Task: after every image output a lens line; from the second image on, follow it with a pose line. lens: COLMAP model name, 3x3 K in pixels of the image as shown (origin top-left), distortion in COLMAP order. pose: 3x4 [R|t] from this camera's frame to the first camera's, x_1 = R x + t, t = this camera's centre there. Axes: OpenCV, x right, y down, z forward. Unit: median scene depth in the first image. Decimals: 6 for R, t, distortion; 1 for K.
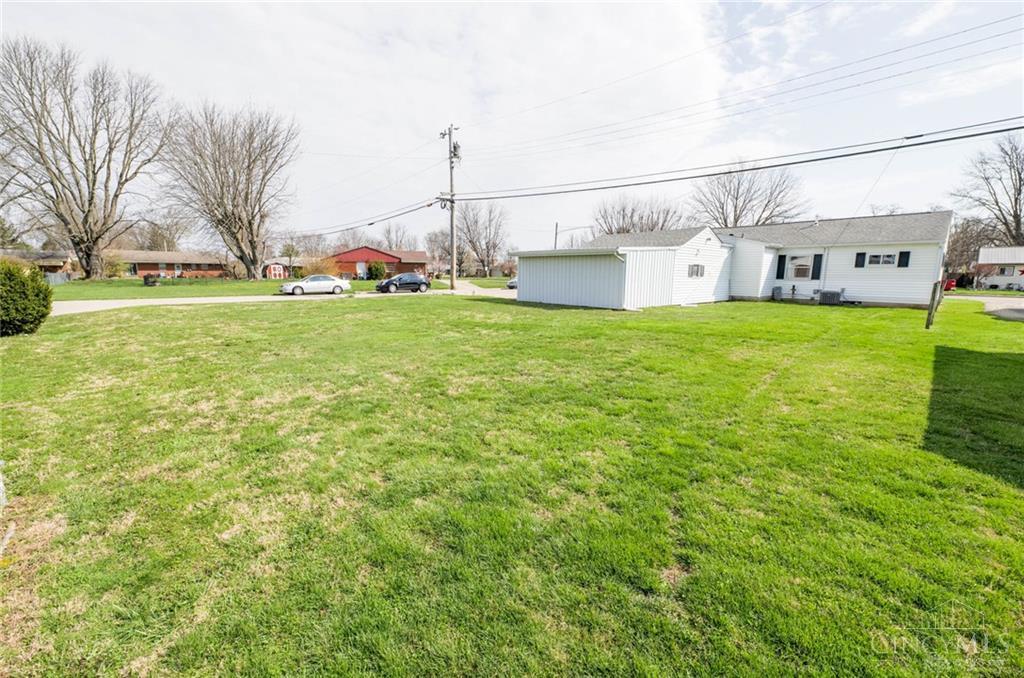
lens RADIAL K [[412.5, 0, 506.0], [0, 412.5, 340.8], [0, 0, 1]] dist [-0.005518, -0.000682]
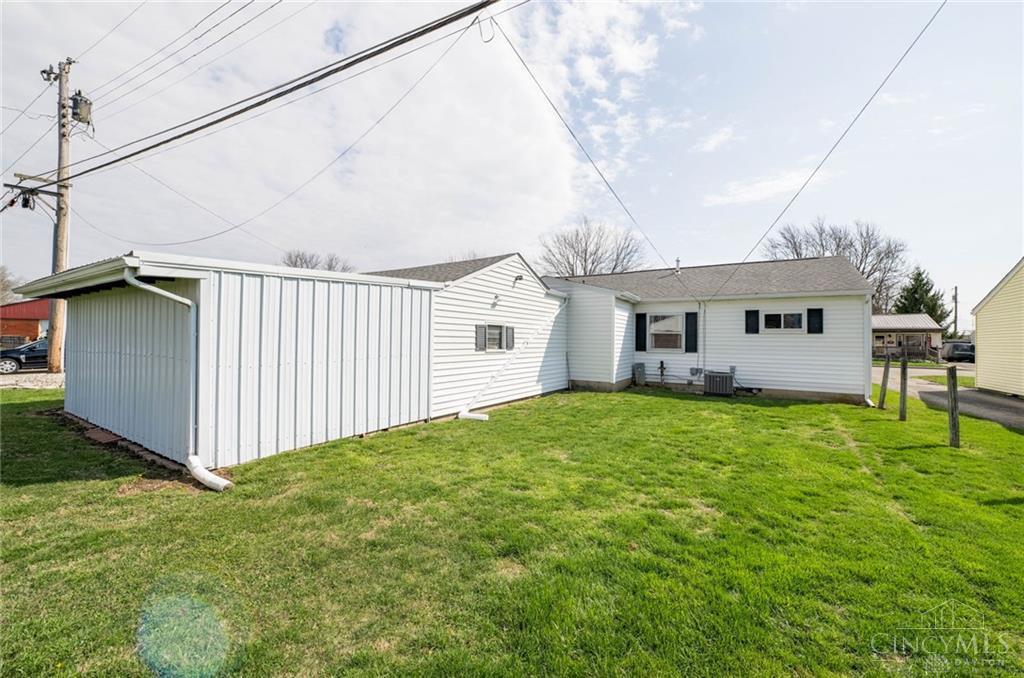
lens RADIAL K [[412.5, 0, 512.0], [0, 412.5, 339.5], [0, 0, 1]] dist [-0.005518, -0.000682]
pose [[0.954572, 0.004169, 0.297953, 0.261873], [0.042940, 0.987541, -0.151390, -0.072645], [-0.294872, 0.157307, 0.942499, 0.416257]]
